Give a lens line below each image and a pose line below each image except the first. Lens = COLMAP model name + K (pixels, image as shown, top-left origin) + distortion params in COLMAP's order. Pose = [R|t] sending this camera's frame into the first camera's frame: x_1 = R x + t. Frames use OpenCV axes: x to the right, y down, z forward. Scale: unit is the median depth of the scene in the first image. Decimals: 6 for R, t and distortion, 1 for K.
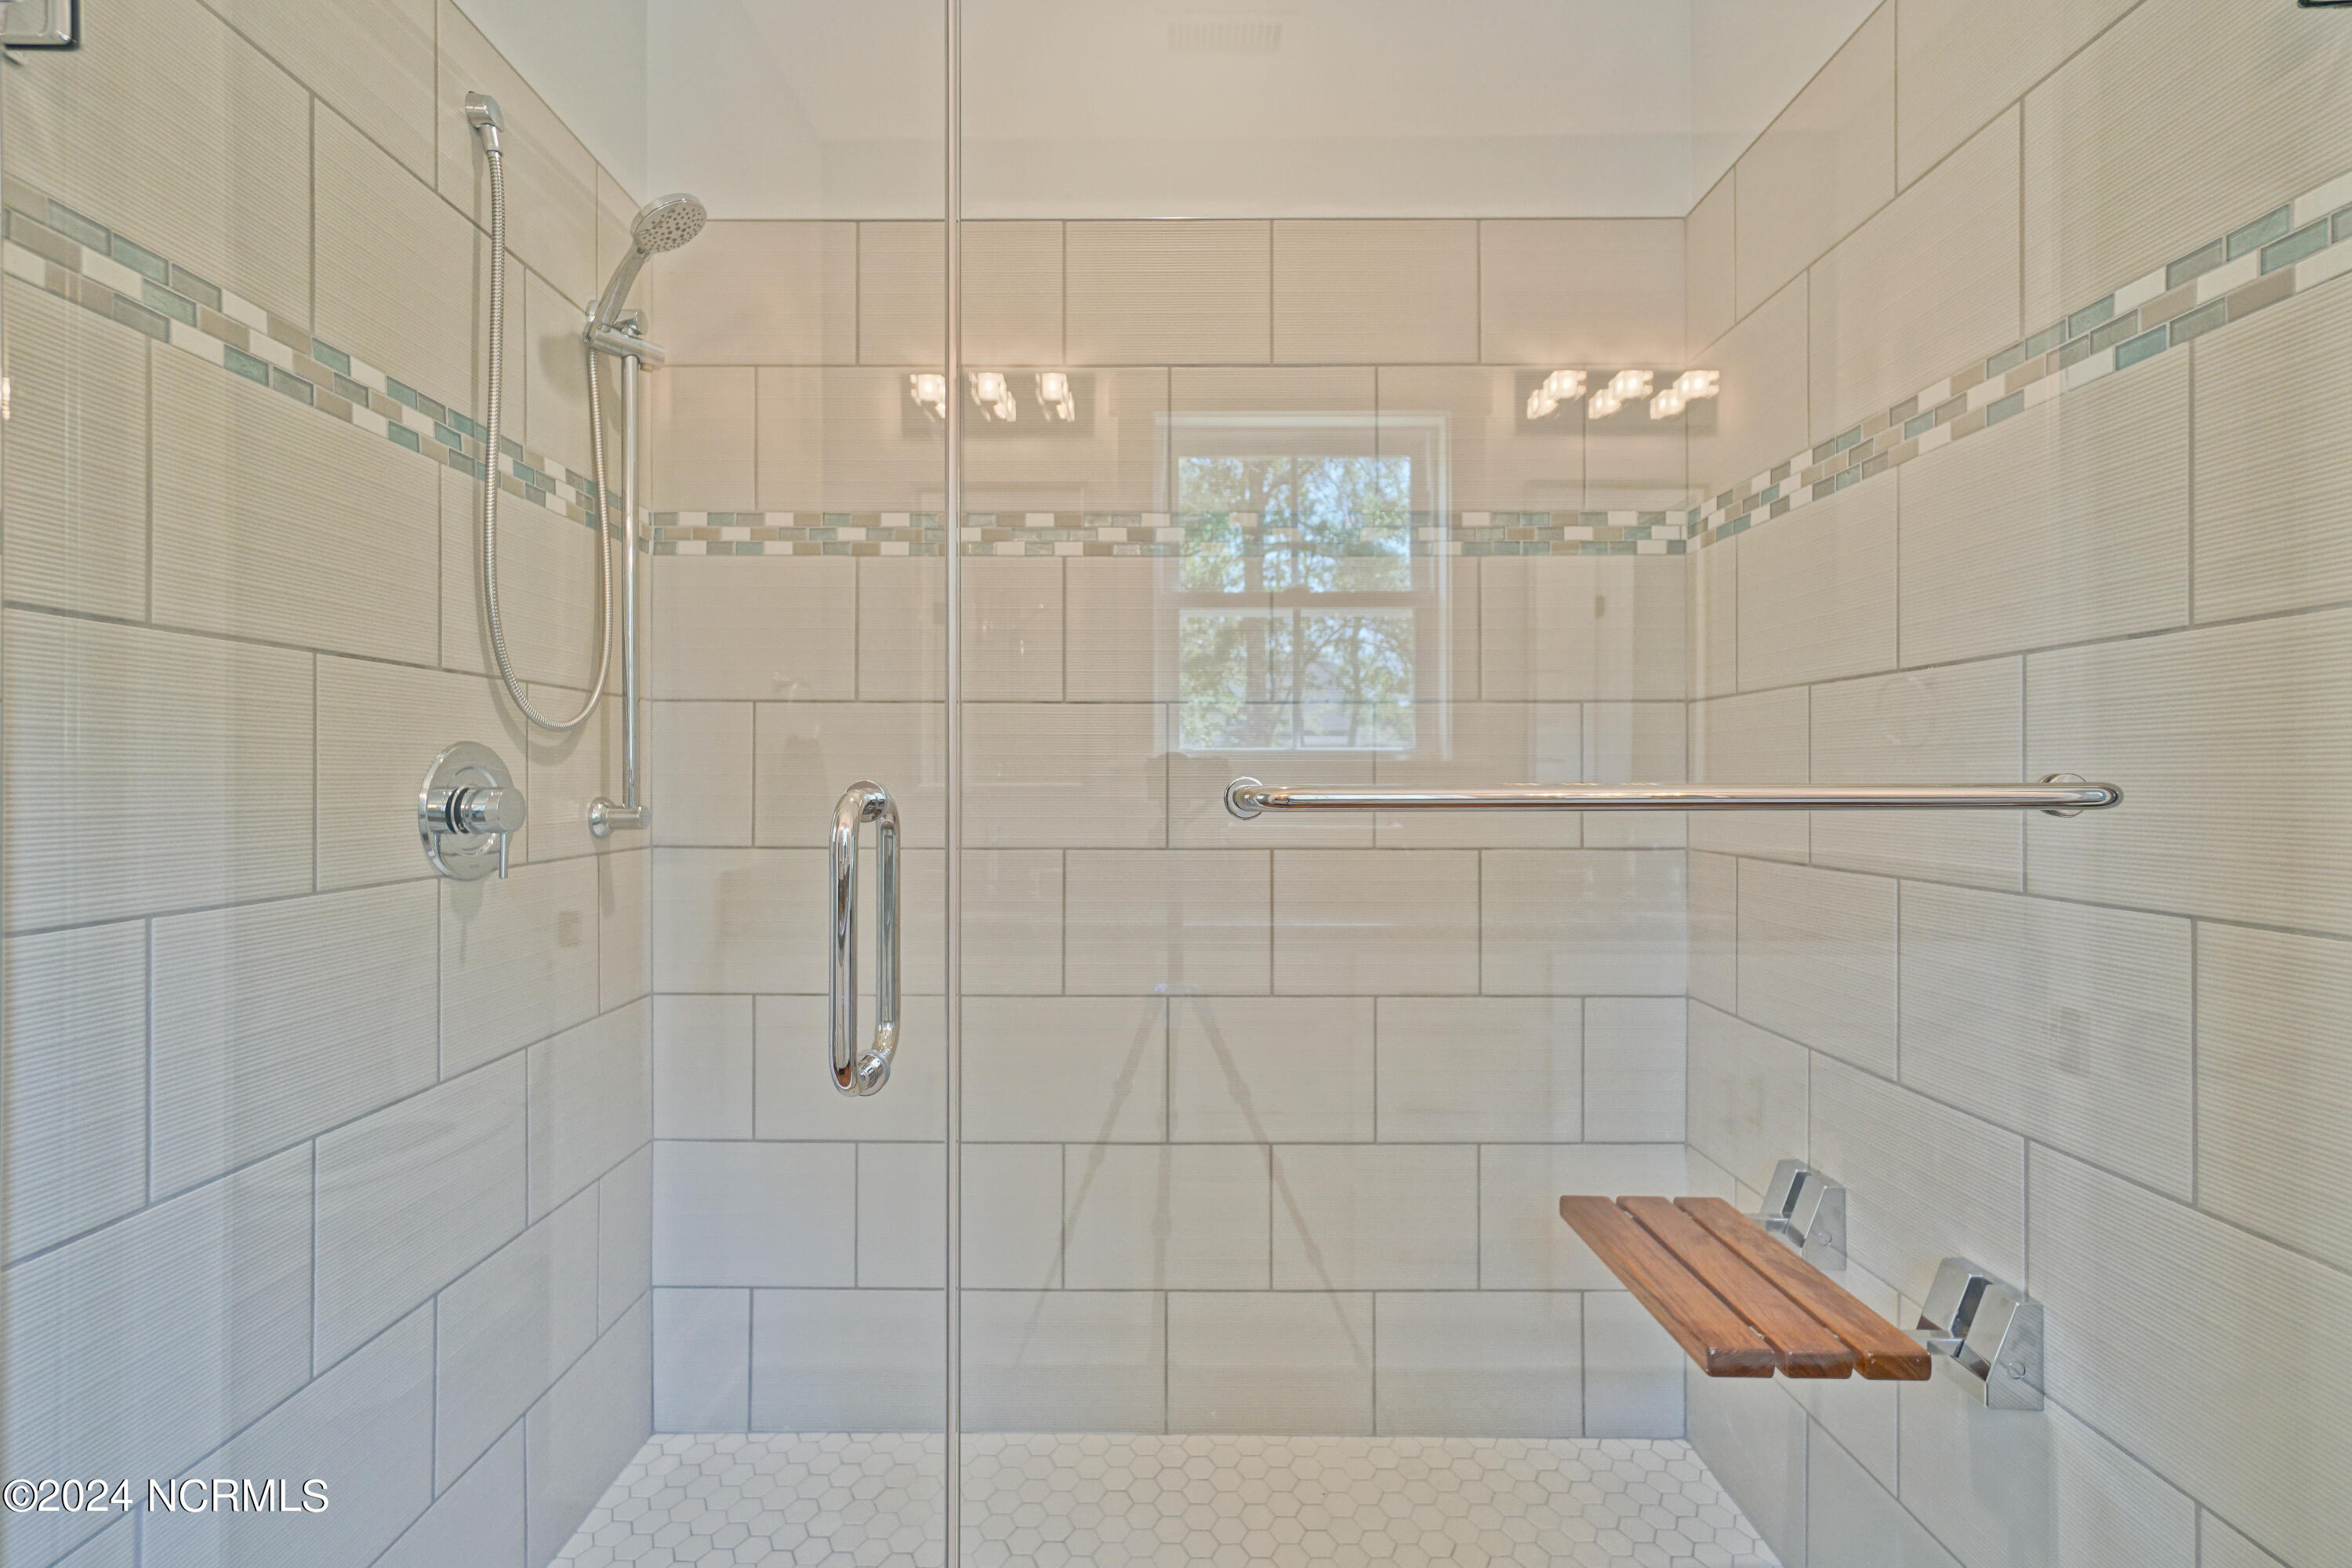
lens RADIAL K [[1037.0, 0, 1170.9], [0, 1037.0, 779.6], [0, 0, 1]] dist [-0.001645, 0.003529]
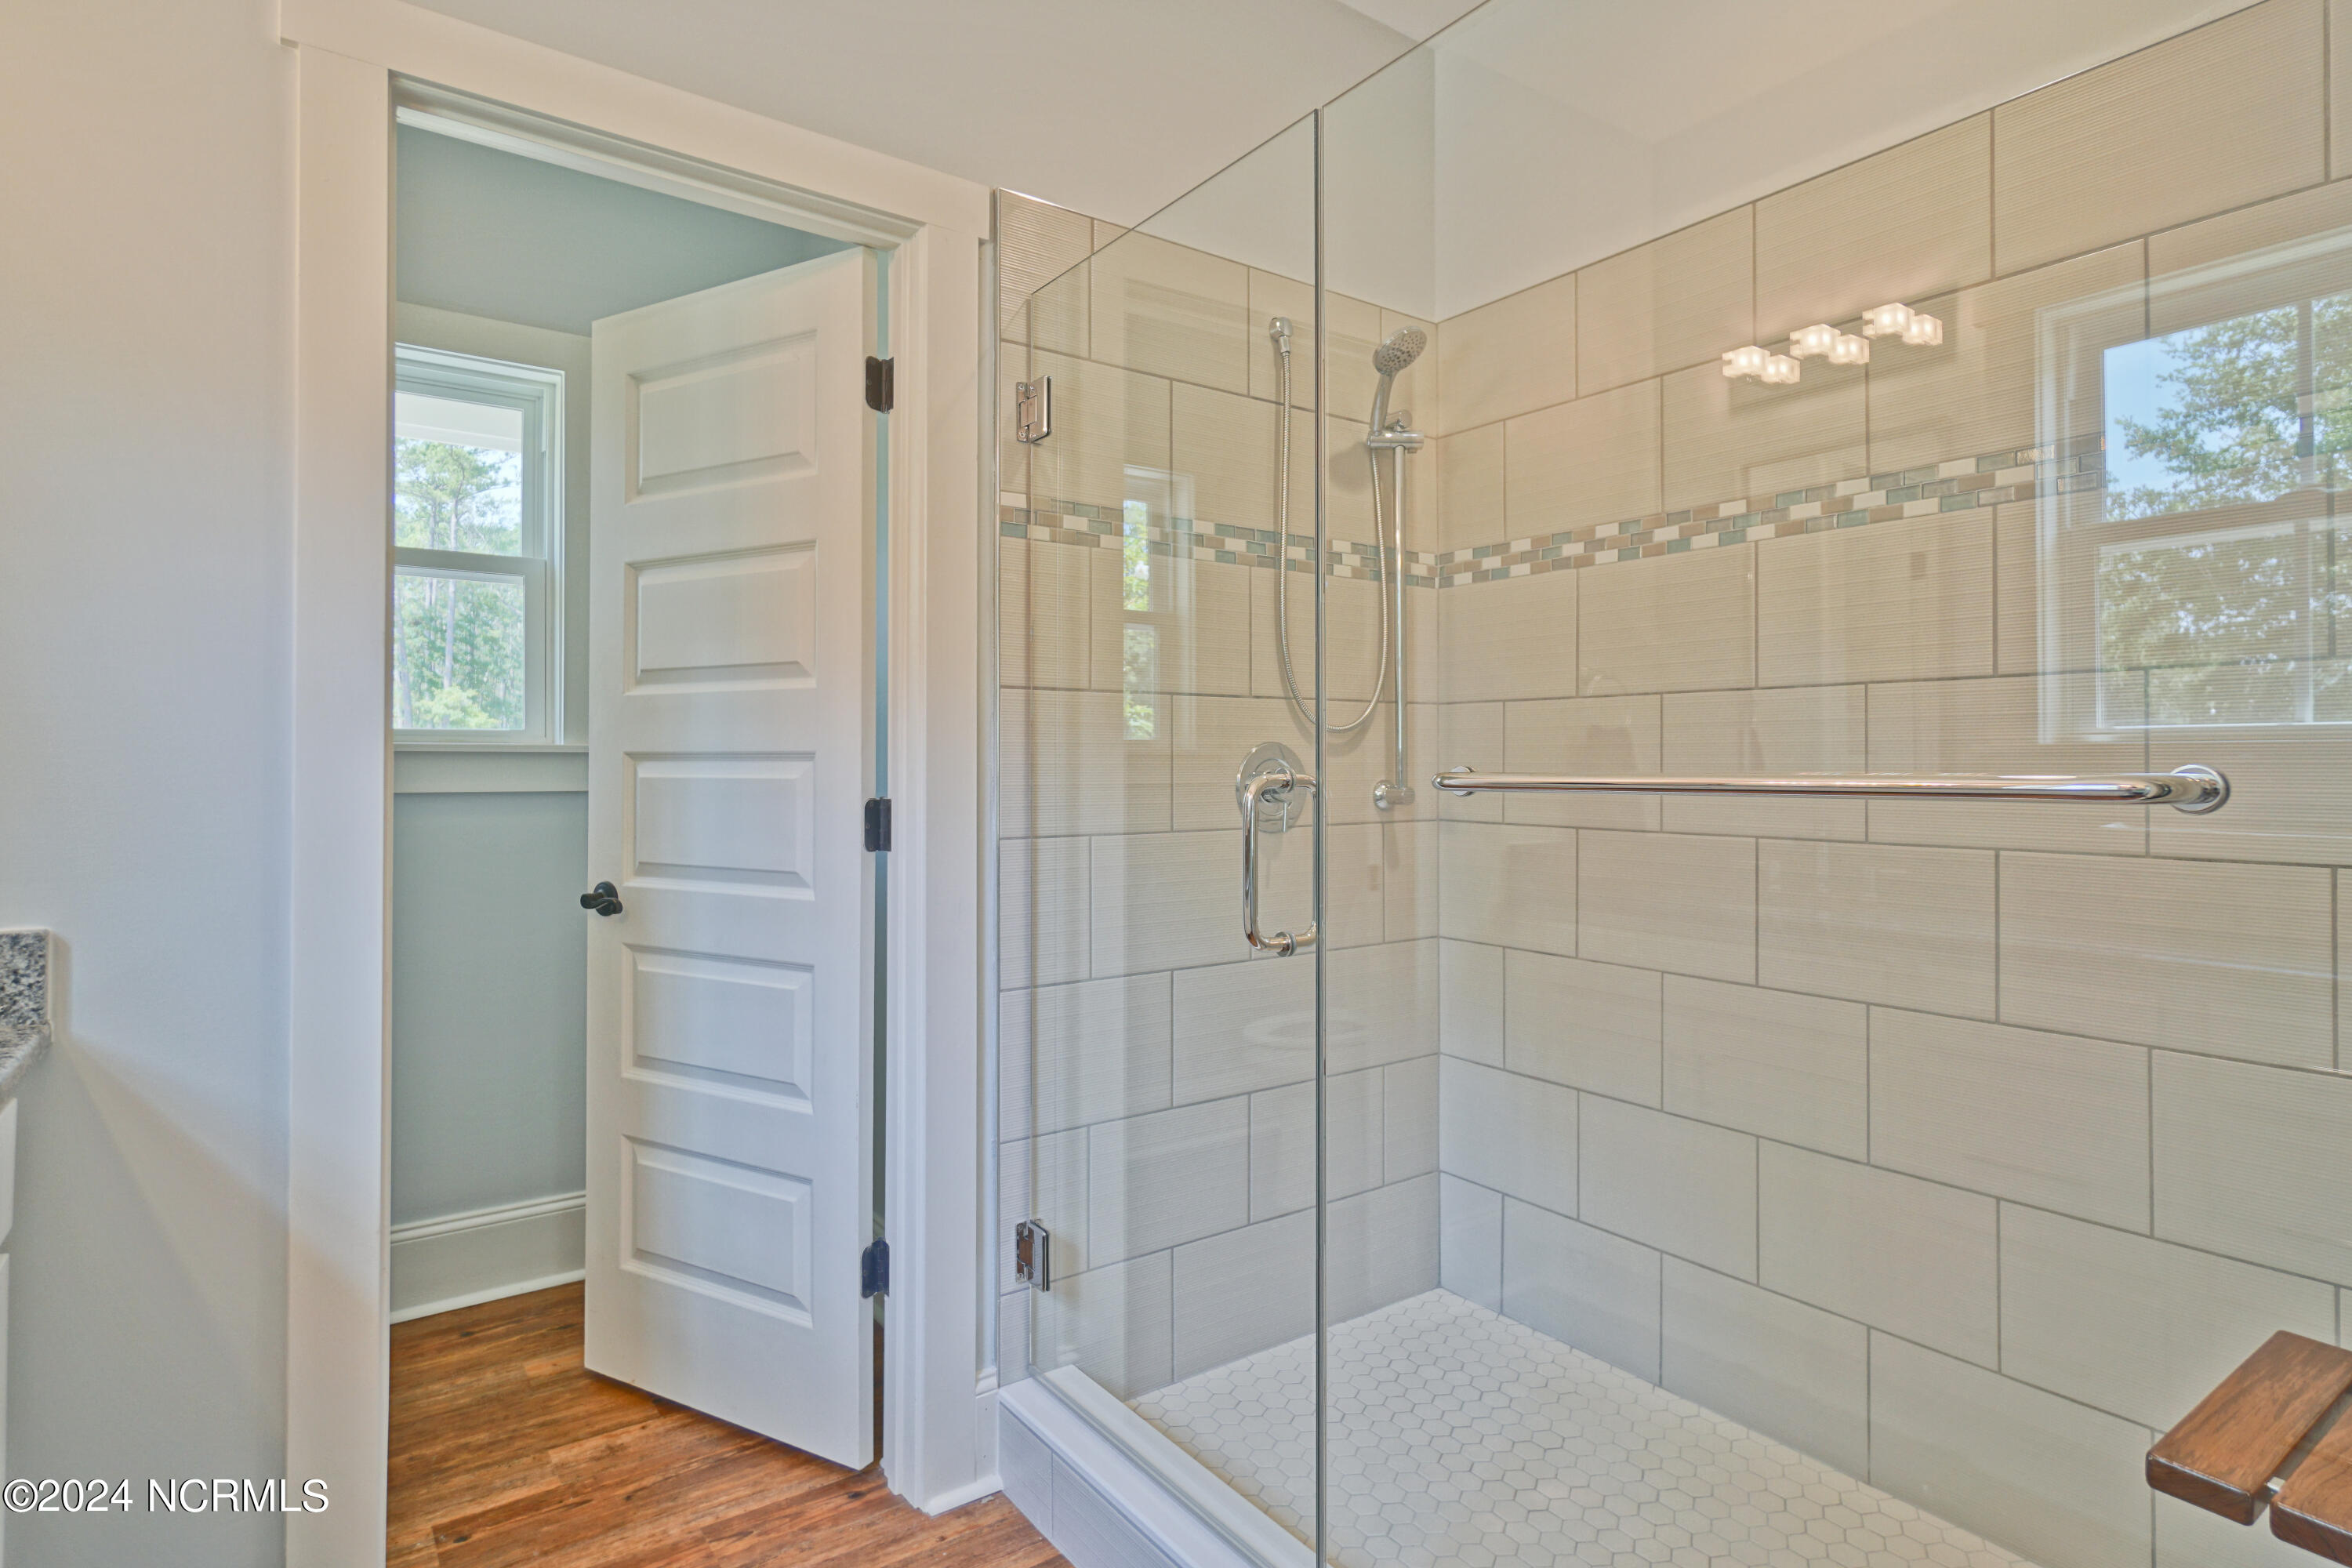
lens RADIAL K [[1192.1, 0, 1173.2], [0, 1192.1, 765.9], [0, 0, 1]] dist [0.004722, 0.003145]
pose [[0.592482, 0.001836, -0.805582, 0.487050], [-0.001973, 0.999998, 0.000827, -0.001640], [0.805582, 0.001099, 0.592484, -0.120572]]
